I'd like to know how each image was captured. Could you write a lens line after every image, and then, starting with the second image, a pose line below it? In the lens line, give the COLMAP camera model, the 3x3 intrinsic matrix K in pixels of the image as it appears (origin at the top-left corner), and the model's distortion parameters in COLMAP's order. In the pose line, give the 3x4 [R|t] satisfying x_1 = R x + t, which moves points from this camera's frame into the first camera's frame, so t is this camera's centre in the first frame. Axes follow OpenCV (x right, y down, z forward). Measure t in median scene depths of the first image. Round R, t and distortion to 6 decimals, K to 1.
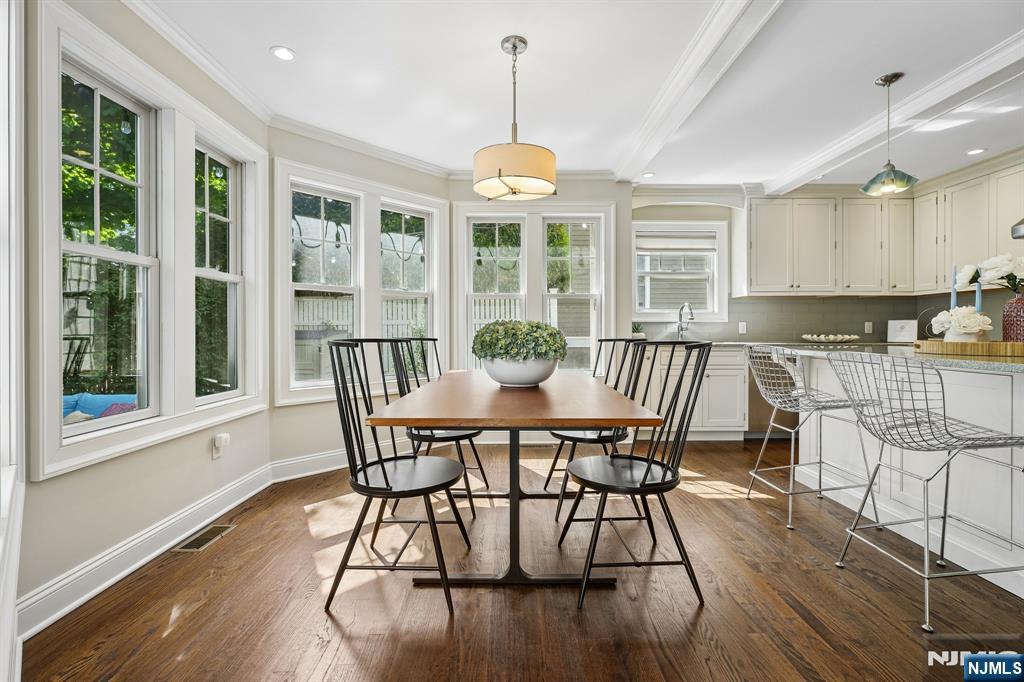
lens RADIAL K [[462.2, 0, 515.8], [0, 462.2, 332.3], [0, 0, 1]] dist [-0.007949, 0.004008]
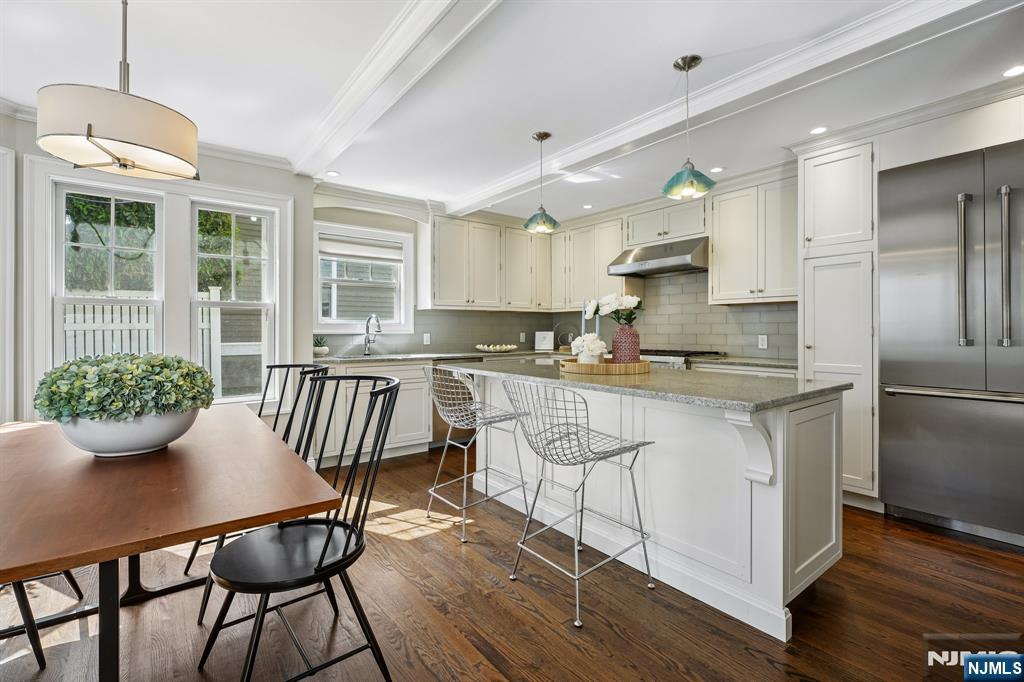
lens RADIAL K [[462.2, 0, 513.1], [0, 462.2, 332.1], [0, 0, 1]] dist [-0.007949, 0.004008]
pose [[0.798845, -0.001459, 0.601535, 0.039429], [0.000332, 0.999998, 0.001983, -0.049234], [-0.601537, -0.001385, 0.798844, 0.097833]]
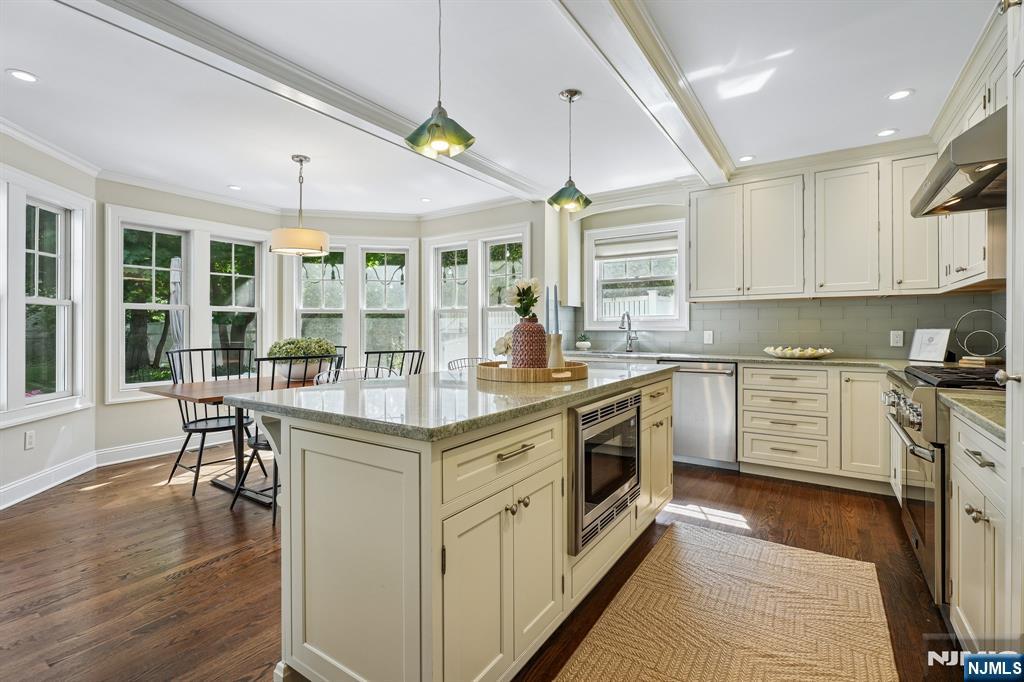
lens RADIAL K [[462.2, 0, 510.7], [0, 462.2, 332.4], [0, 0, 1]] dist [-0.007949, 0.004008]
pose [[0.824143, 0.005325, -0.566357, 1.258026], [0.000646, 0.999946, 0.010341, -0.051565], [0.566382, -0.008888, 0.824095, 0.116733]]
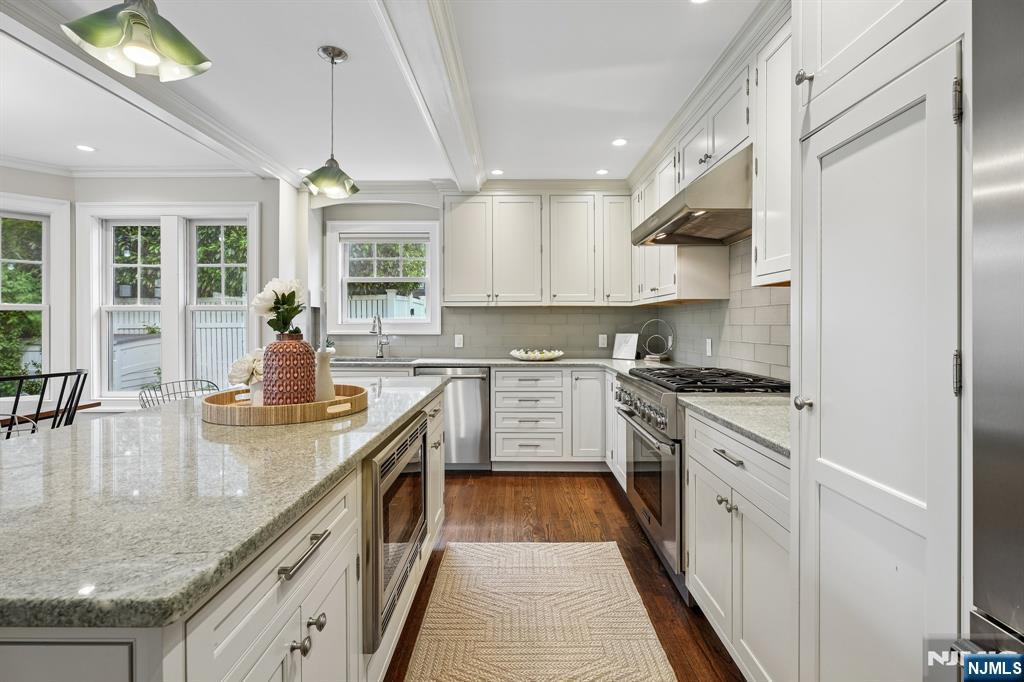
lens RADIAL K [[462.2, 0, 515.9], [0, 462.2, 328.6], [0, 0, 1]] dist [-0.007949, 0.004008]
pose [[0.999811, 0.002583, -0.019261, 1.144206], [-0.002406, 0.999955, 0.009227, -0.077843], [0.019284, -0.009178, 0.999772, 0.201461]]
